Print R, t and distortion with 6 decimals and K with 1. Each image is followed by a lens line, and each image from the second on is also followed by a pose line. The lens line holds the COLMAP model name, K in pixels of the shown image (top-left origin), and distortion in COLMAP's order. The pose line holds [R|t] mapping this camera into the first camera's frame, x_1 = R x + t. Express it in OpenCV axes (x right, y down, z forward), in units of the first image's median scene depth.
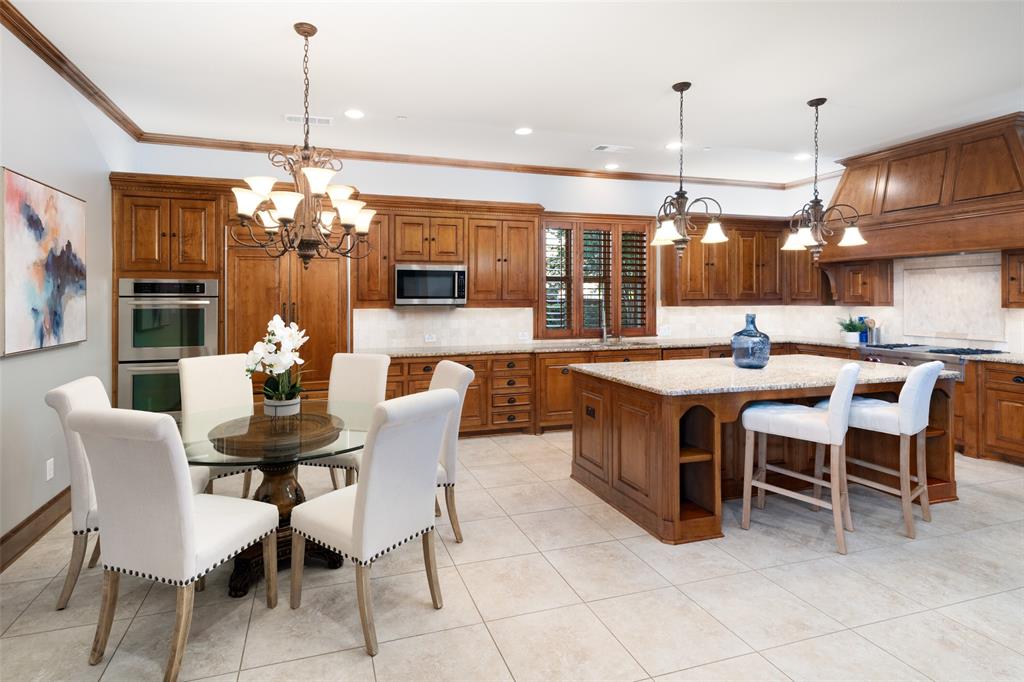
lens RADIAL K [[499.2, 0, 475.6], [0, 499.2, 301.5], [0, 0, 1]] dist [0.017801, -0.002890]
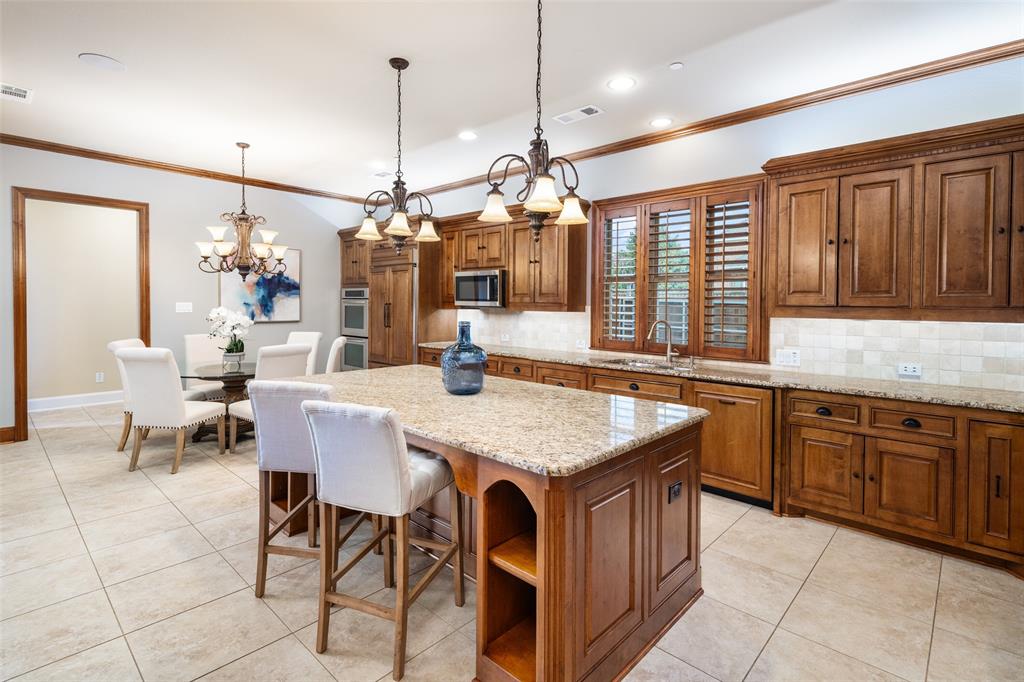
lens RADIAL K [[499.2, 0, 522.9], [0, 499.2, 310.6], [0, 0, 1]] dist [0.017801, -0.002890]
pose [[0.503542, 0.019537, -0.863750, 0.926297], [-0.015960, 0.999784, 0.013310, -0.000921], [0.863823, 0.007084, 0.503745, 0.525793]]
